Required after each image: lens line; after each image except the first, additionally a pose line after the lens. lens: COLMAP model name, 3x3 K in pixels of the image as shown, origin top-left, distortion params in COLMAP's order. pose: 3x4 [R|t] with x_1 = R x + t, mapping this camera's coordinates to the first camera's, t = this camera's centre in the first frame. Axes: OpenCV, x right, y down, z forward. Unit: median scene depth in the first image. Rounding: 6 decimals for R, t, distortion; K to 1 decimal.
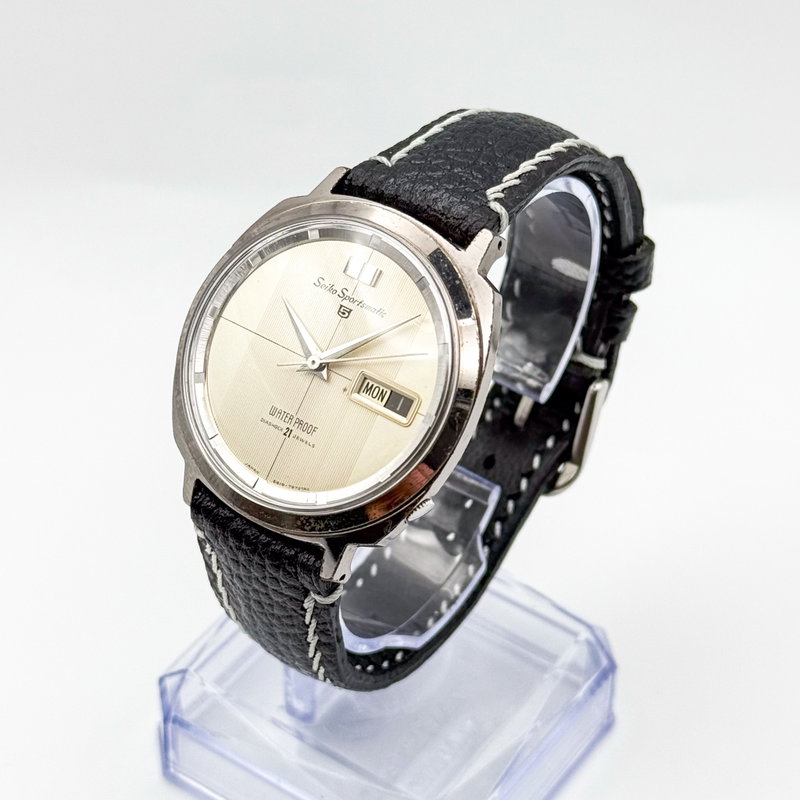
lens RADIAL K [[2057.6, 0, 400.6], [0, 2057.6, 402.5], [0, 0, 1]] dist [0.332737, 0.000000]
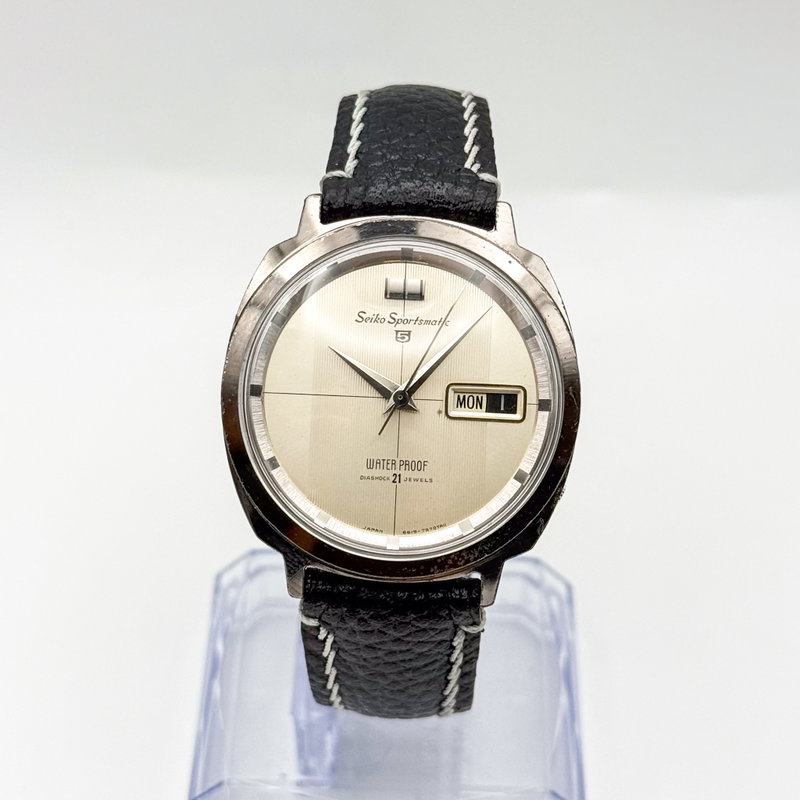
lens RADIAL K [[2057.6, 0, 403.0], [0, 2057.6, 401.1], [0, 0, 1]] dist [0.332737, 0.000000]
pose [[0.832073, -0.373770, 0.409817, -0.407876], [0.358082, 0.926237, 0.117736, -0.122594], [-0.423594, 0.048783, 0.904538, 0.149673]]
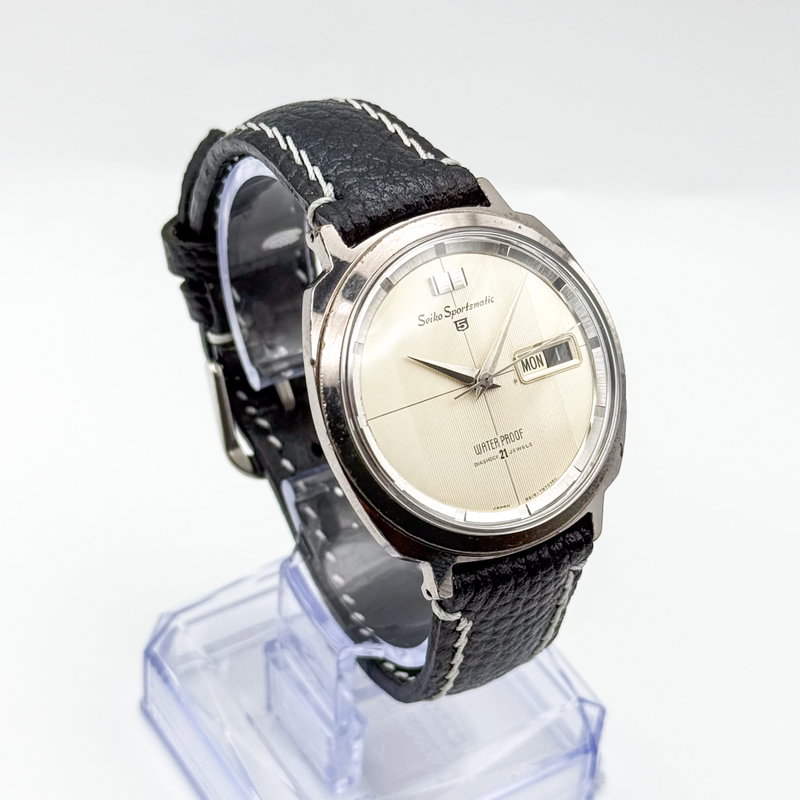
lens RADIAL K [[2057.6, 0, 398.9], [0, 2057.6, 401.2], [0, 0, 1]] dist [0.332737, 0.000000]
pose [[0.401569, -0.602771, 0.689499, -0.712588], [0.557896, 0.758059, 0.337785, -0.352100], [-0.726288, 0.249025, 0.640696, 0.389426]]
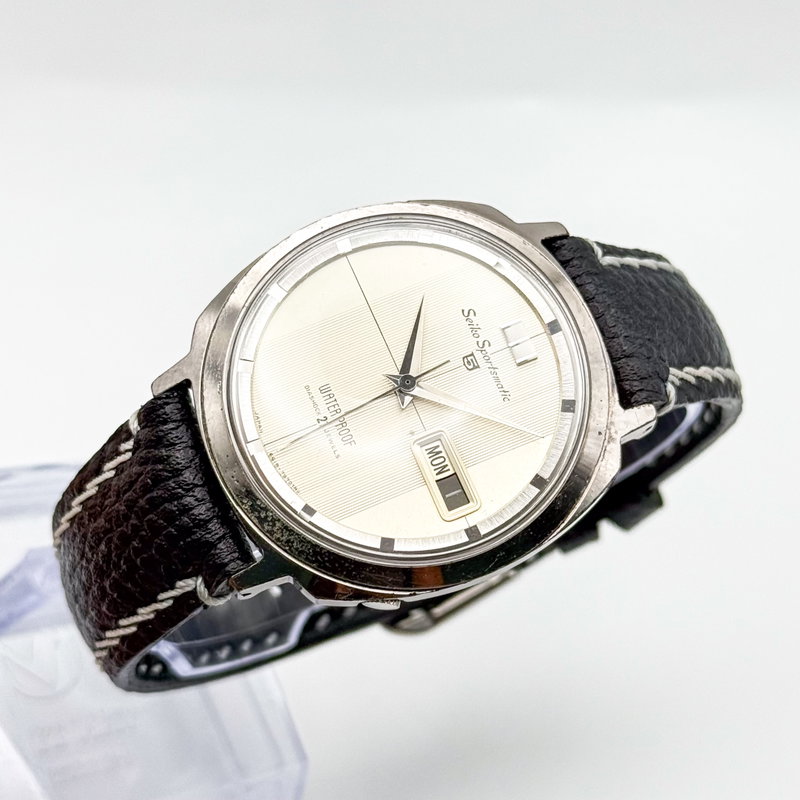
lens RADIAL K [[2057.6, 0, 399.7], [0, 2057.6, 401.9], [0, 0, 1]] dist [0.332737, 0.000000]
pose [[0.696780, 0.677108, 0.236691, -0.225760], [-0.676269, 0.730125, -0.097860, 0.066365], [-0.239076, -0.091880, 0.966644, 0.193841]]
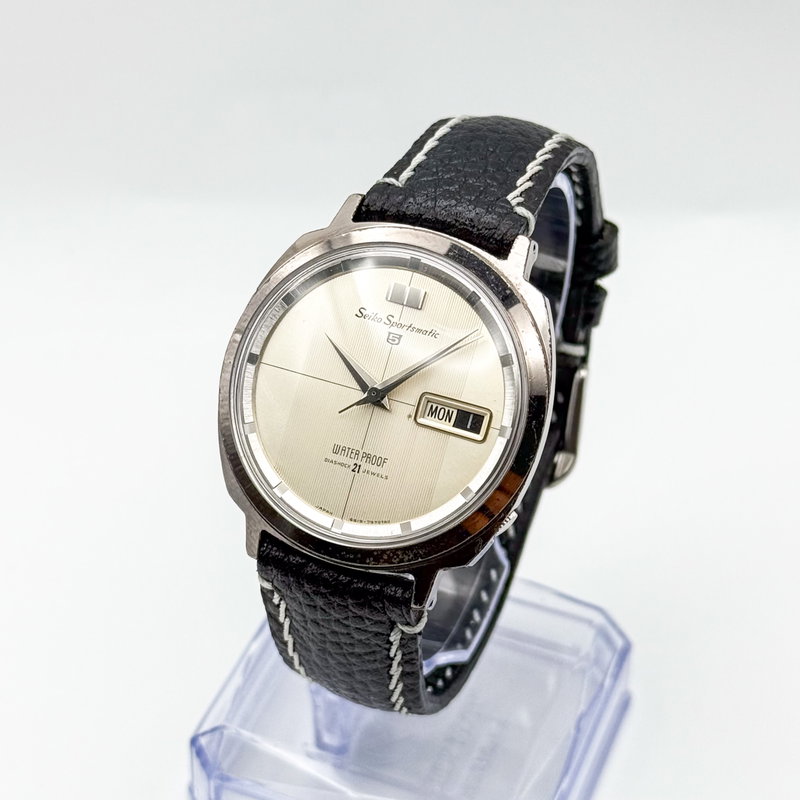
lens RADIAL K [[2057.6, 0, 394.4], [0, 2057.6, 400.7], [0, 0, 1]] dist [0.332737, 0.000000]
pose [[0.973159, -0.156854, 0.168402, -0.191597], [0.156111, 0.987580, 0.017726, -0.030969], [-0.169091, 0.009039, 0.985559, 0.025395]]
